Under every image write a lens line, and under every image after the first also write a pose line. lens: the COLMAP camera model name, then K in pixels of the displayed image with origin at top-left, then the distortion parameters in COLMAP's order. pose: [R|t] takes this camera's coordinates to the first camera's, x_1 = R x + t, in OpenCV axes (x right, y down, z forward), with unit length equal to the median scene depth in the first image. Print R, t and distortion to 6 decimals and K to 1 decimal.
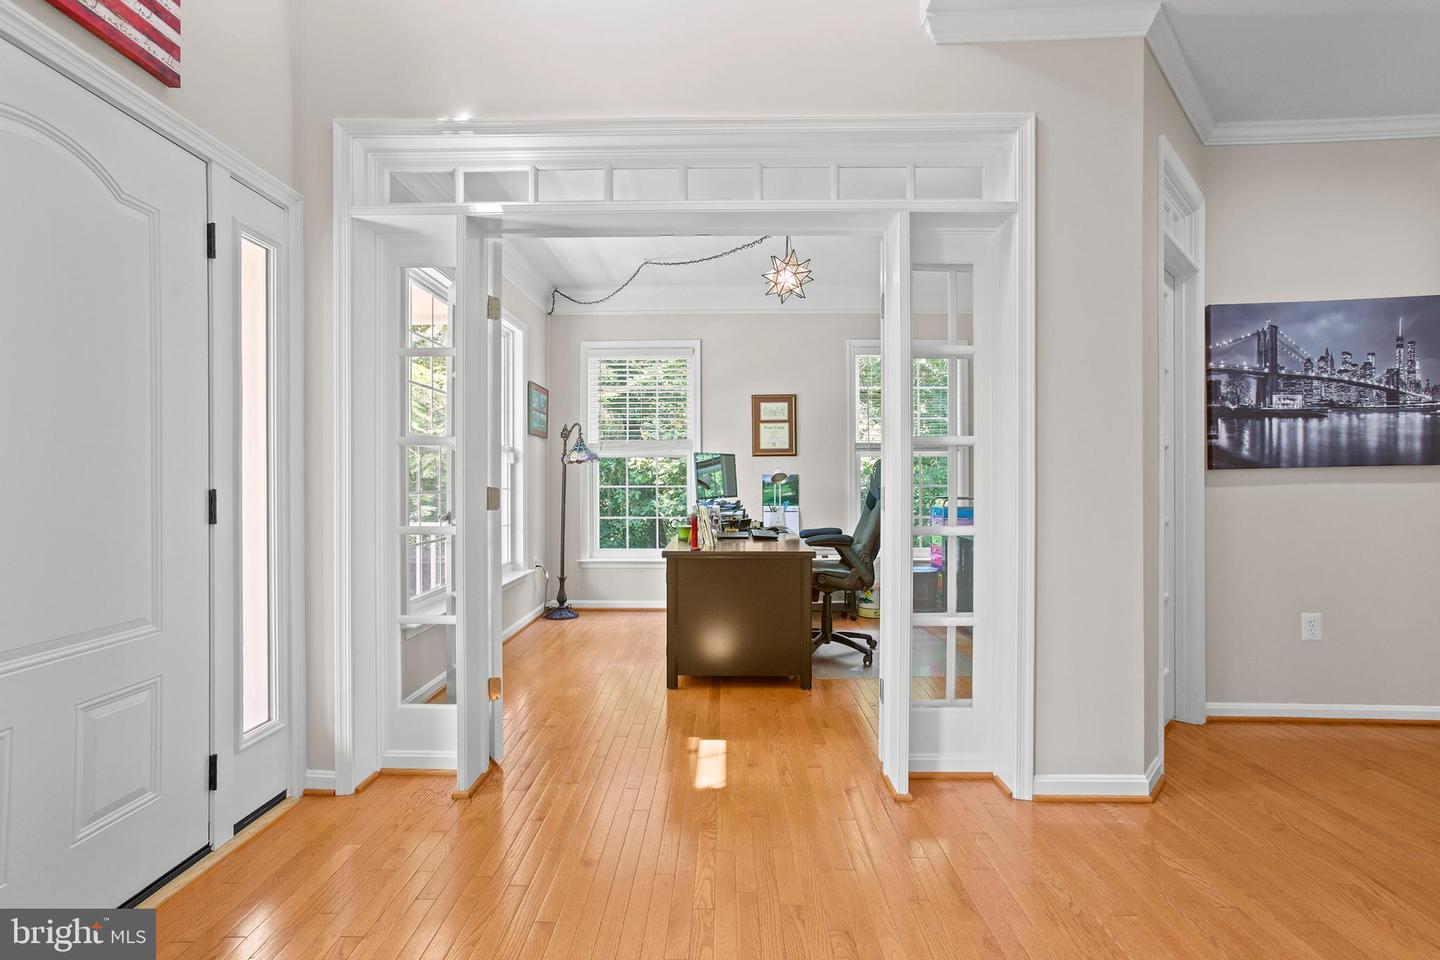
lens RADIAL K [[680.9, 0, 725.7], [0, 680.9, 479.0], [0, 0, 1]] dist [0.001165, 0.002709]
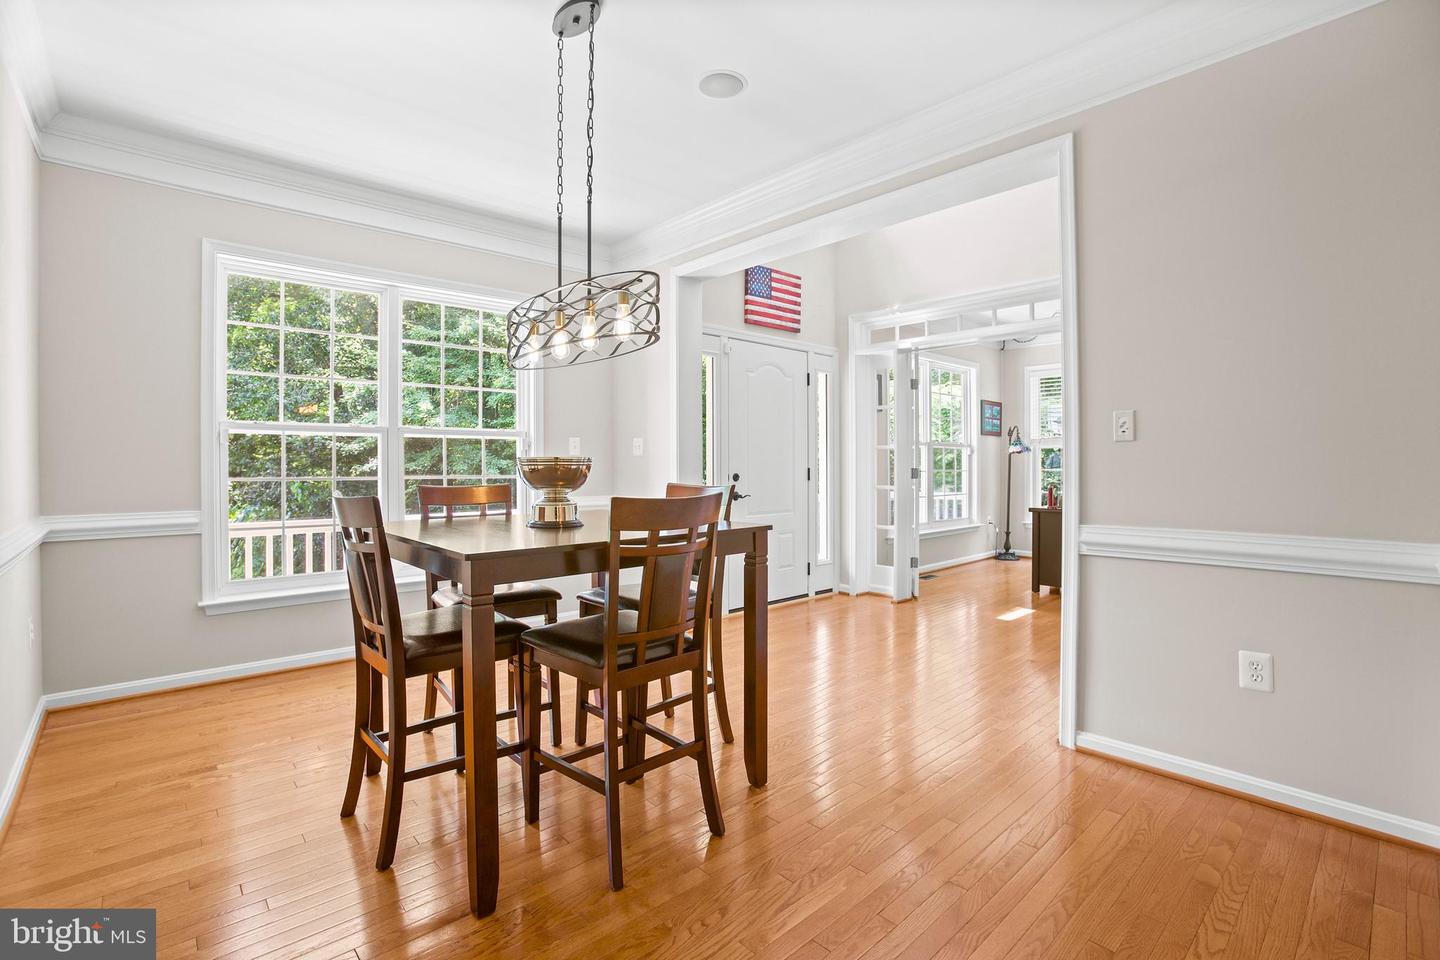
lens RADIAL K [[680.9, 0, 719.3], [0, 680.9, 474.2], [0, 0, 1]] dist [0.001165, 0.002709]
pose [[0.699587, 0.011061, -0.714462, 0.789228], [-0.000406, 0.999886, 0.015083, -0.001892], [0.714548, -0.010262, 0.699511, -0.972553]]
